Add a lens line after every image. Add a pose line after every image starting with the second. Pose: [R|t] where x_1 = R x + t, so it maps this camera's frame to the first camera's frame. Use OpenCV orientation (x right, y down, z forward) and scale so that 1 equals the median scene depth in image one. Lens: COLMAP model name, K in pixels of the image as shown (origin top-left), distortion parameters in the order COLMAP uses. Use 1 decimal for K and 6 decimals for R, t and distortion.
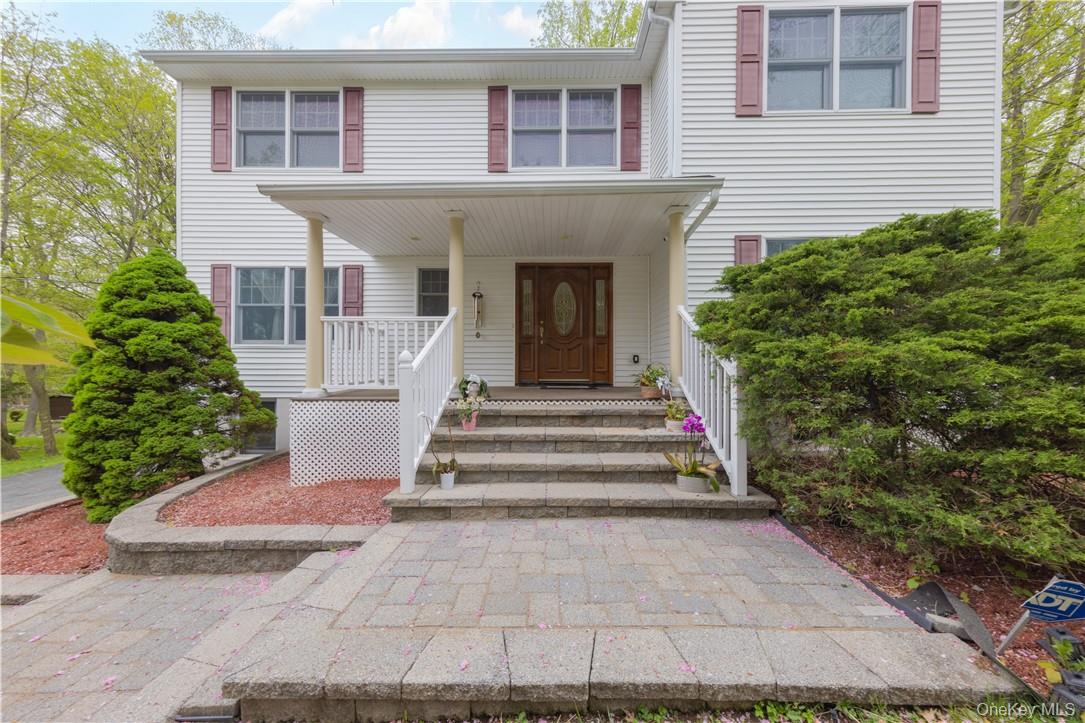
lens RADIAL K [[338.6, 0, 545.1], [0, 338.6, 365.6], [0, 0, 1]] dist [0.009779, 0.000044]
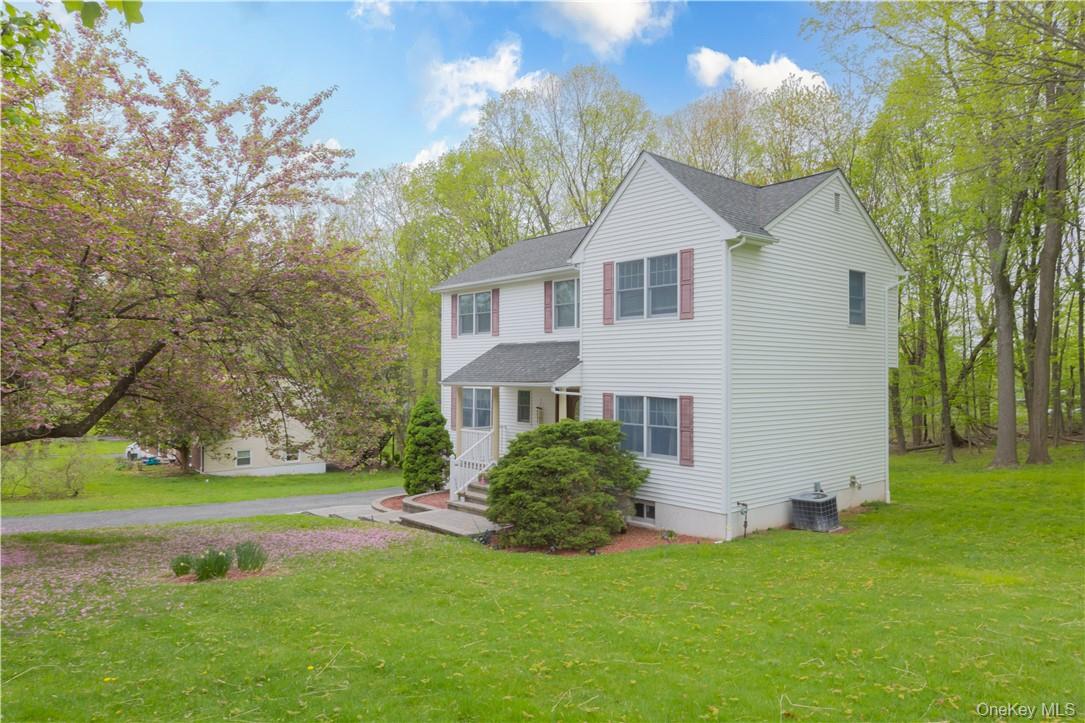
lens RADIAL K [[728.0, 0, 545.0], [0, 728.0, 361.6], [0, 0, 1]] dist [-0.004358, -0.000226]
pose [[0.658104, -0.011438, -0.752840, 3.621973], [0.002722, 0.999914, -0.012813, -0.563585], [0.752922, 0.006383, 0.658079, -1.915953]]
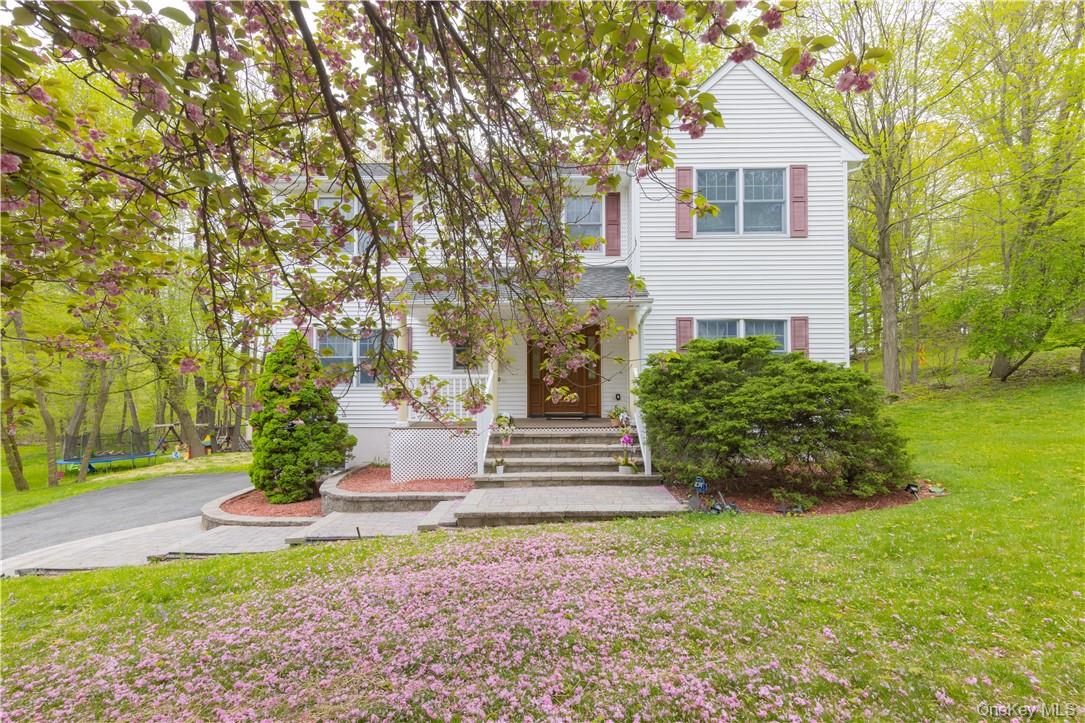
lens RADIAL K [[491.9, 0, 545.0], [0, 491.9, 369.7], [0, 0, 1]] dist [0.003522, 0.000519]
pose [[0.999962, -0.006482, -0.005800, -0.009864], [0.006365, 0.999779, -0.020042, -0.127043], [0.005929, 0.020005, 0.999782, -1.327104]]
